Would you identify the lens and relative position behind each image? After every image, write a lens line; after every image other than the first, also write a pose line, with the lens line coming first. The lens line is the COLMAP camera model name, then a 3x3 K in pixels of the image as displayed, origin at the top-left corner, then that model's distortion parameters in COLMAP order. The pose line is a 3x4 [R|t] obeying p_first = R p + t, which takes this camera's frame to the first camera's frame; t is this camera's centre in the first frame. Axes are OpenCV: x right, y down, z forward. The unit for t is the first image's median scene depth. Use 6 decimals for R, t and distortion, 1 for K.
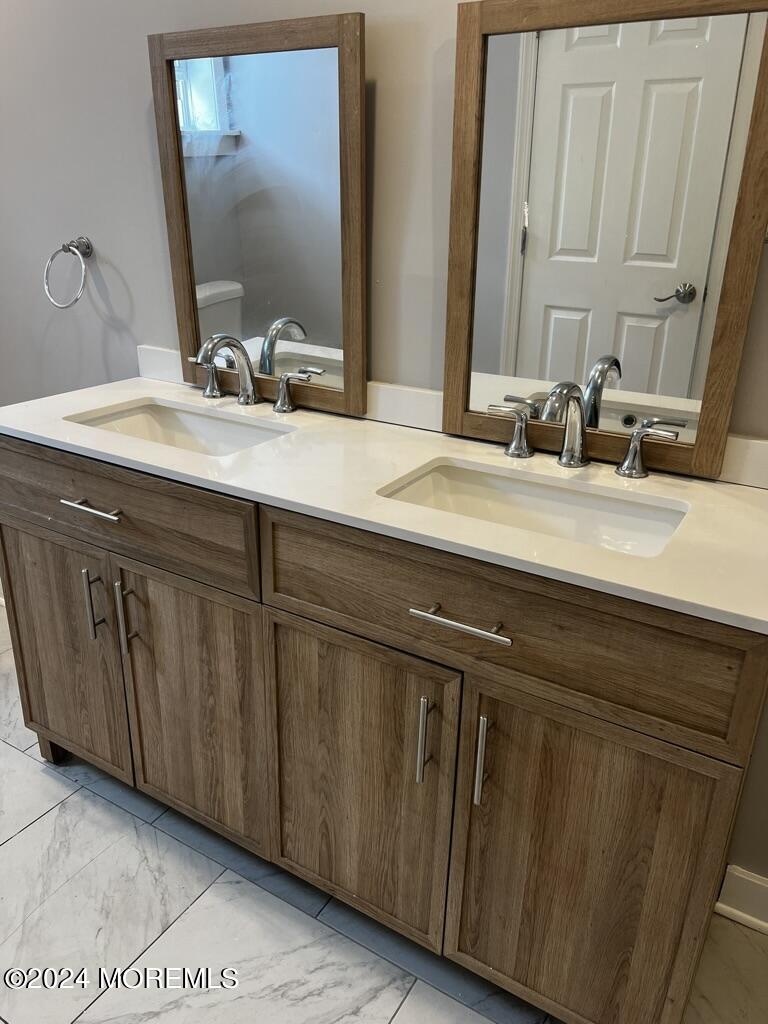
lens RADIAL K [[771.1, 0, 386.1], [0, 771.1, 505.4], [0, 0, 1]] dist [0.064345, -0.070255]
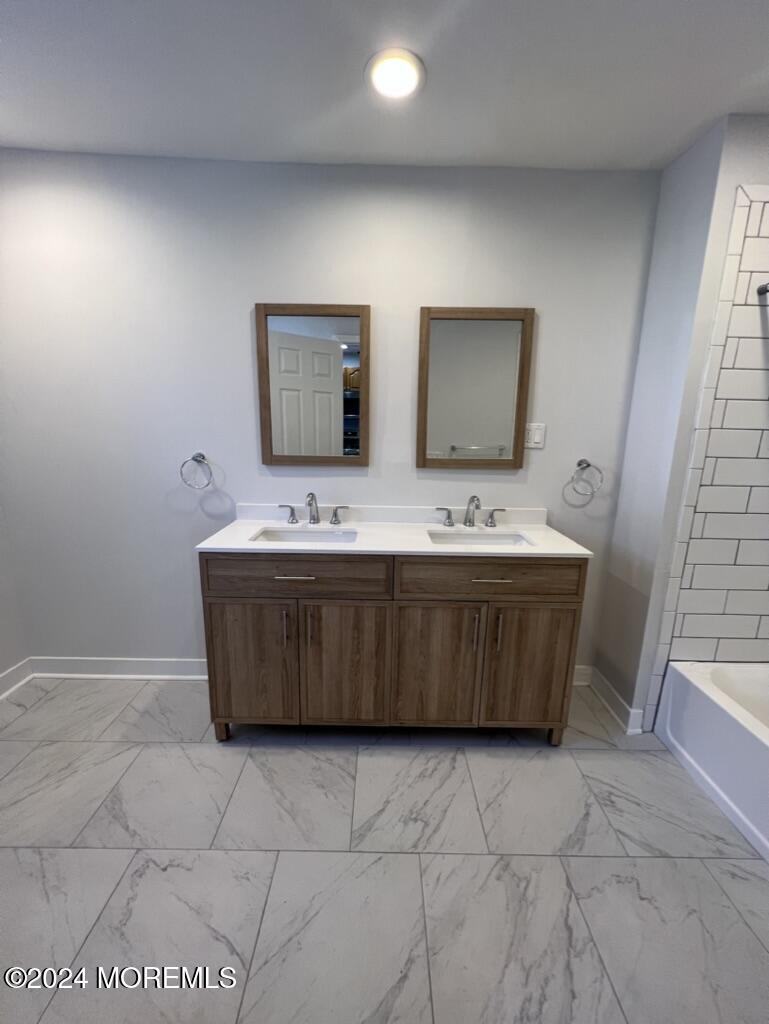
lens RADIAL K [[403.9, 0, 379.9], [0, 403.9, 512.5], [0, 0, 1]] dist [0.010509, -0.000561]
pose [[0.852229, -0.116288, 0.510082, -0.772130], [0.193793, 0.975796, -0.101323, -0.013642], [-0.485953, 0.185200, 0.854137, -0.064040]]
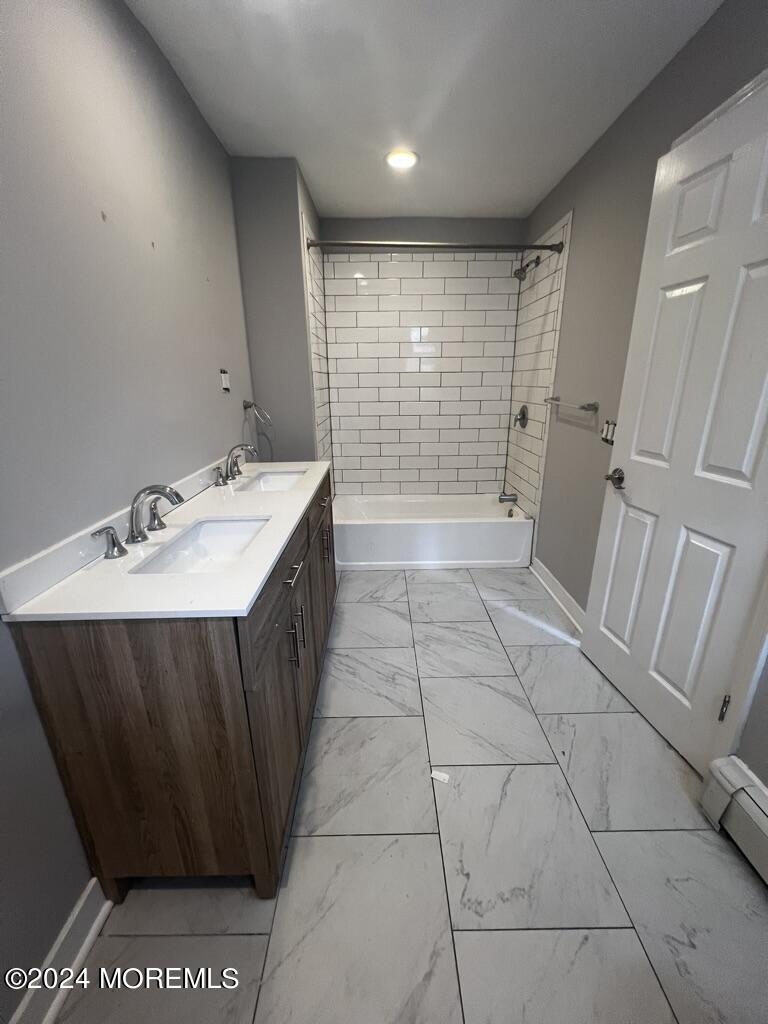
lens RADIAL K [[409.6, 0, 385.3], [0, 409.6, 516.1], [0, 0, 1]] dist [-0.002033, 0.000777]
pose [[-0.532287, -0.278925, 0.799294, -1.181100], [0.311193, 0.813591, 0.491151, -0.454262], [-0.787292, 0.510168, -0.346265, 1.177688]]
